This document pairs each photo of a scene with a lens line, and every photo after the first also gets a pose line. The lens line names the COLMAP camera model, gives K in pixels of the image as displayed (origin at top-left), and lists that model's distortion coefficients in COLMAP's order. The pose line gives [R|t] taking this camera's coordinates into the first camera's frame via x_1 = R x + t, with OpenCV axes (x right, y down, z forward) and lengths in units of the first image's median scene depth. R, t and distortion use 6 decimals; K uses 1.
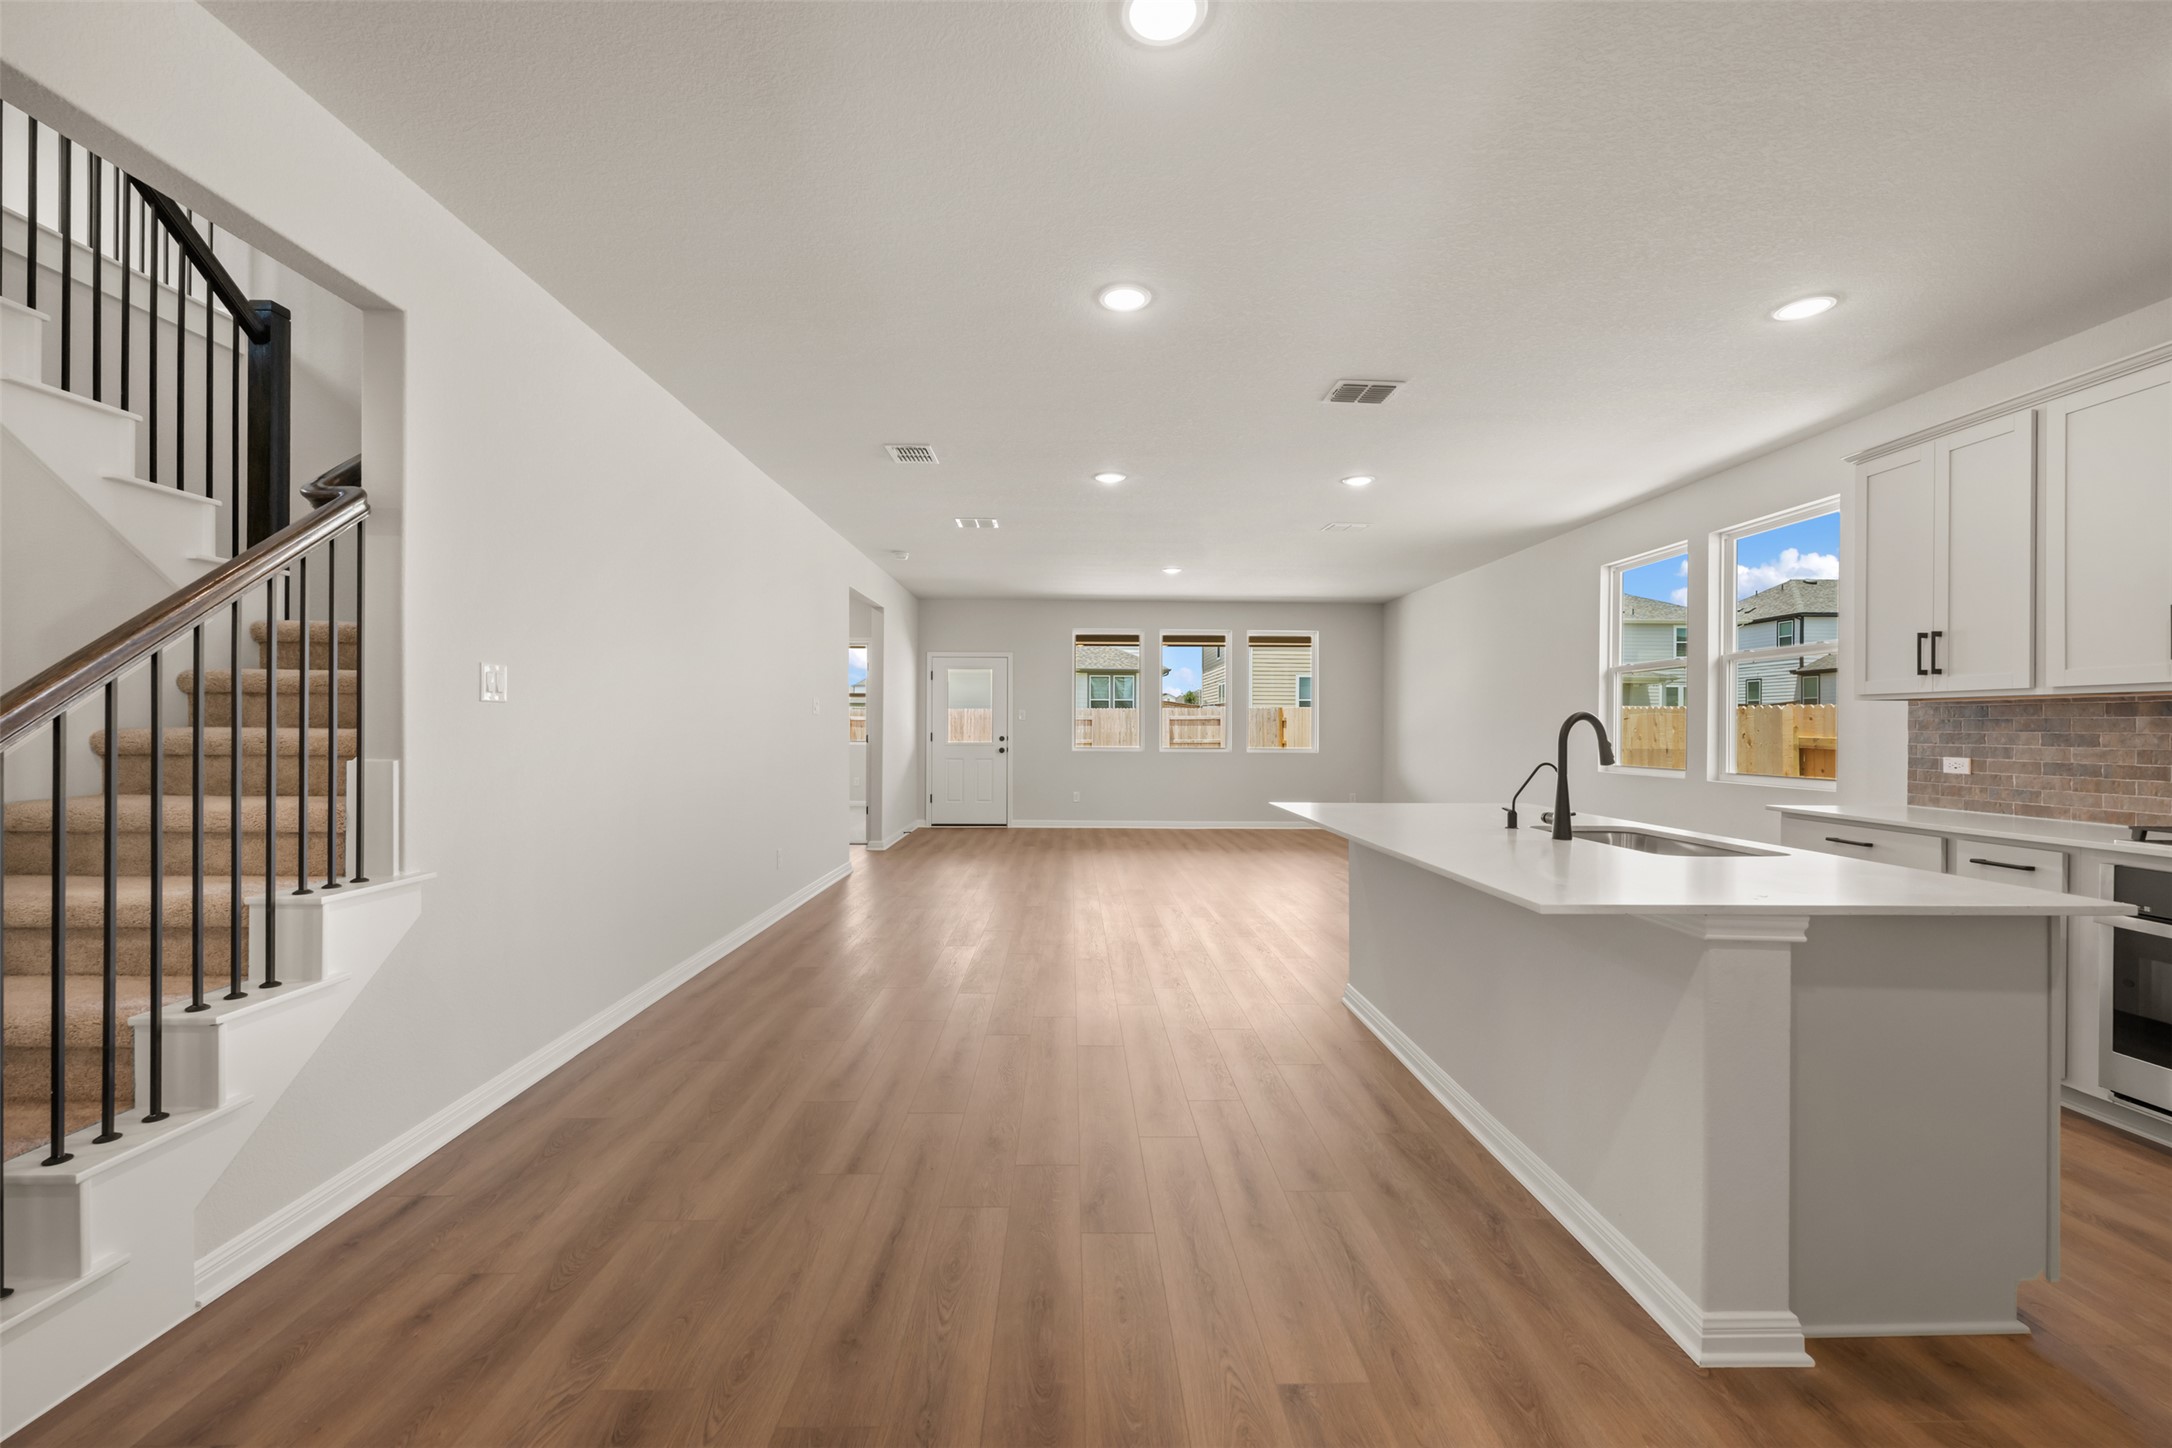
lens RADIAL K [[859.7, 0, 1081.1], [0, 859.7, 729.9], [0, 0, 1]] dist [-0.001480, 0.000440]
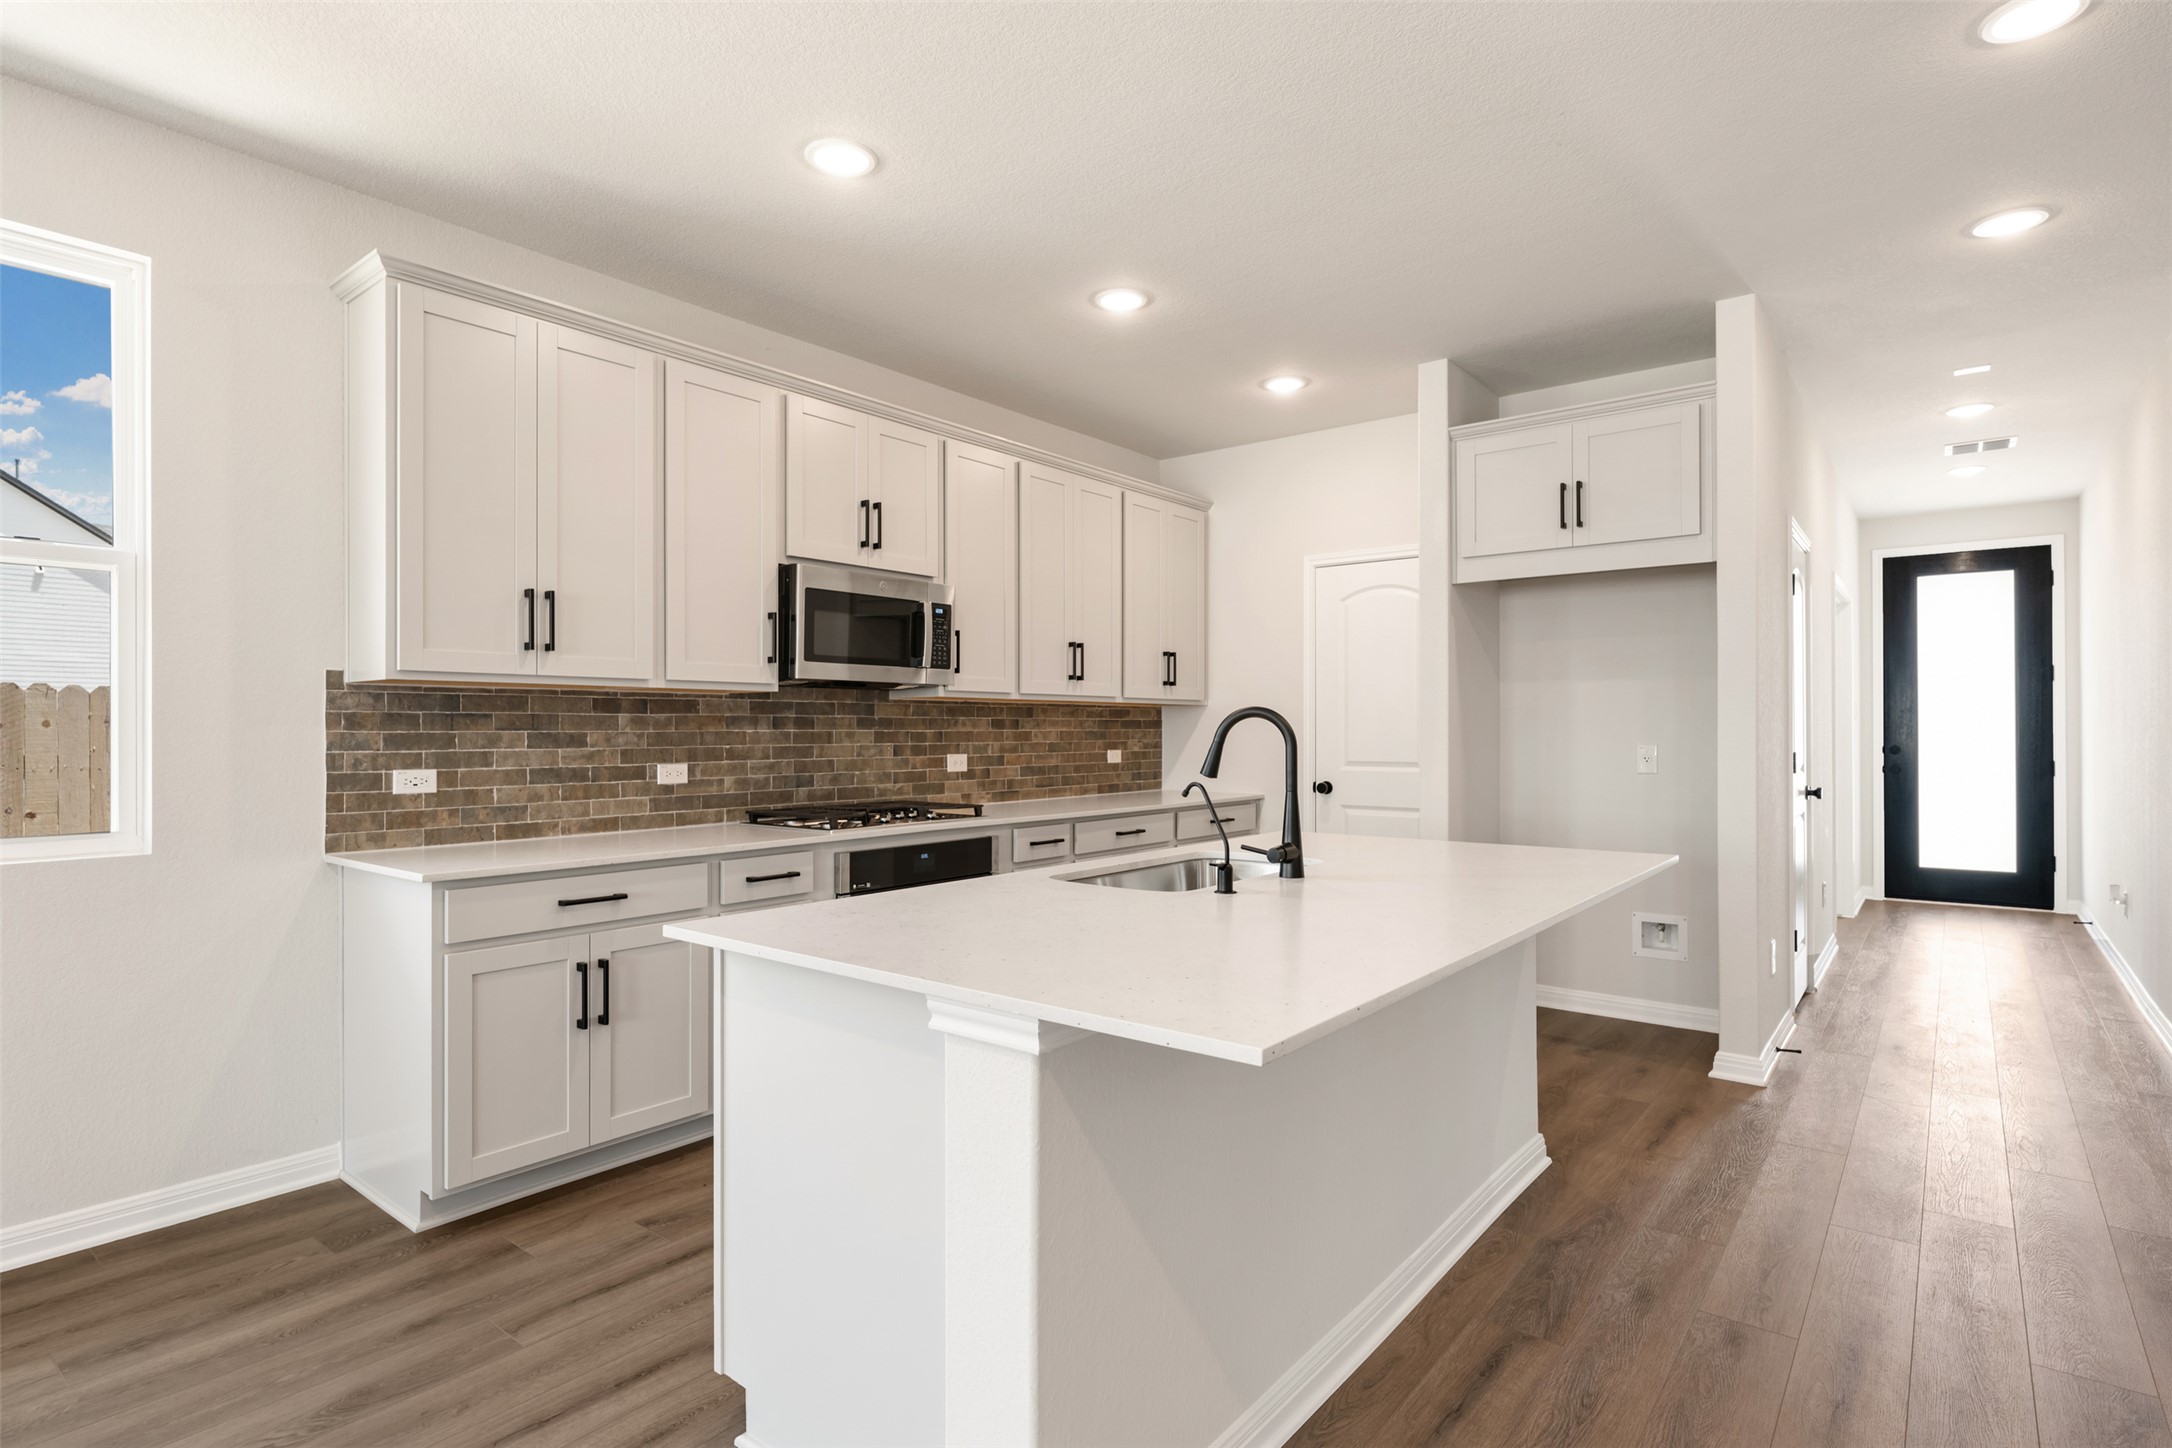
lens RADIAL K [[1092.1, 0, 1083.3], [0, 1092.1, 725.4], [0, 0, 1]] dist [0.002498, 0.001145]
pose [[-0.769591, -0.003313, 0.638529, 0.067235], [-0.001204, 0.999992, 0.003738, -0.006546], [-0.638536, 0.002108, -0.769589, 1.355701]]
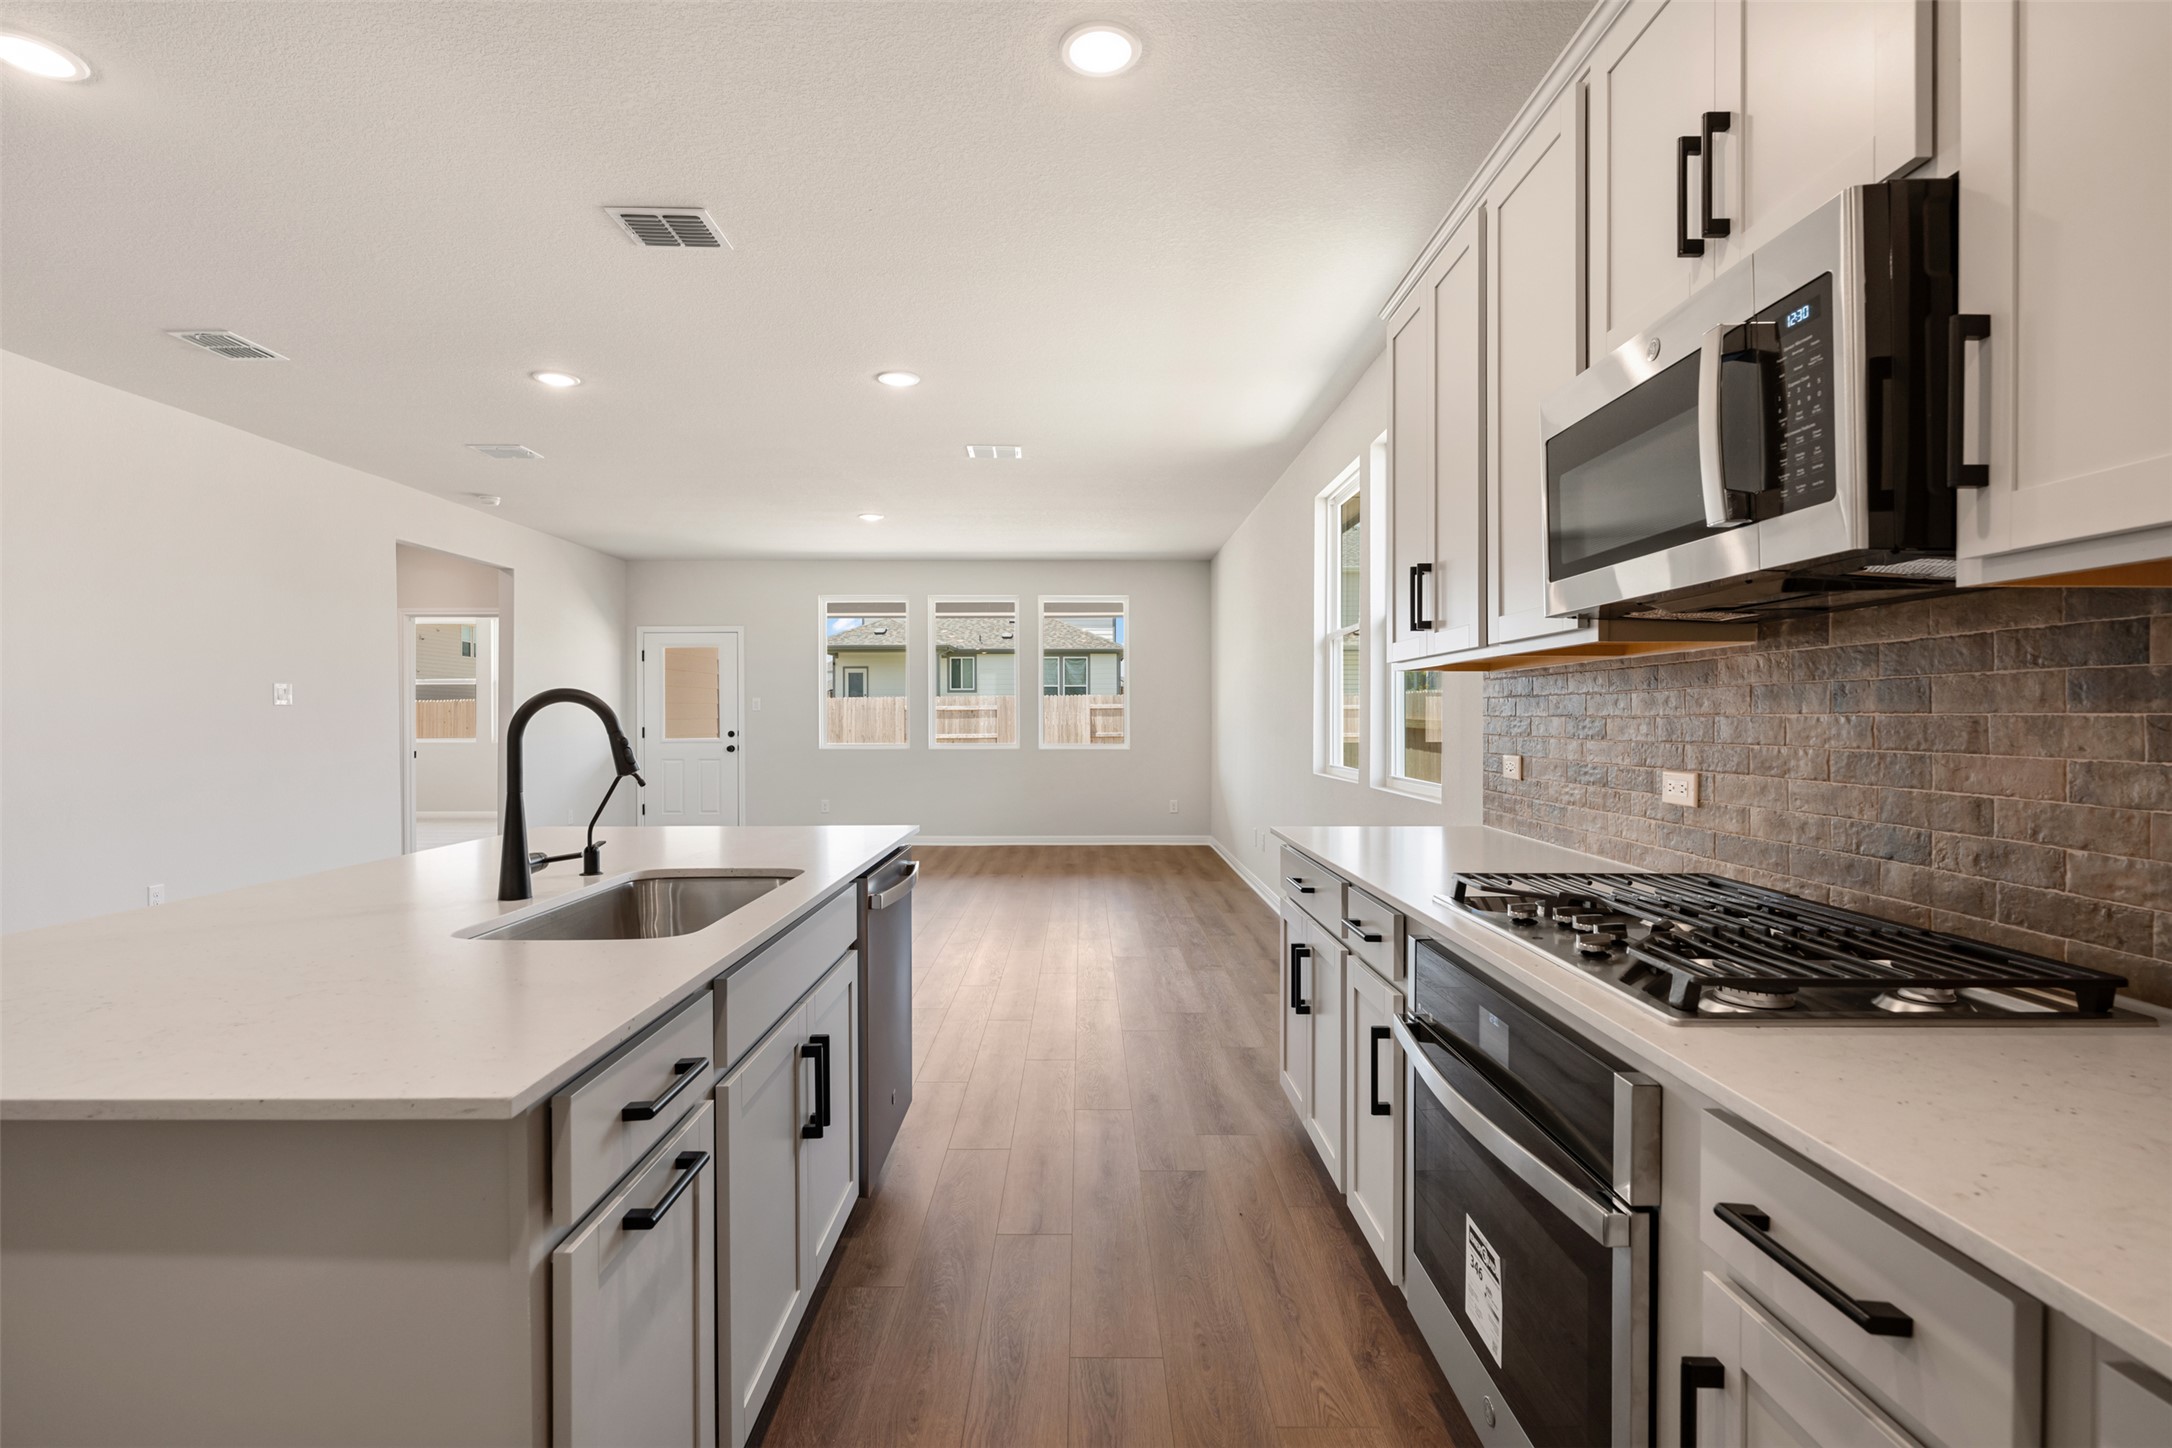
lens RADIAL K [[1001.3, 0, 1080.2], [0, 1001.3, 723.2], [0, 0, 1]] dist [-0.000390, 0.000231]
pose [[0.999833, -0.007097, -0.016853, 0.711744], [0.007118, 0.999974, 0.001157, 0.004200], [0.016844, -0.001276, 0.999857, 0.218918]]
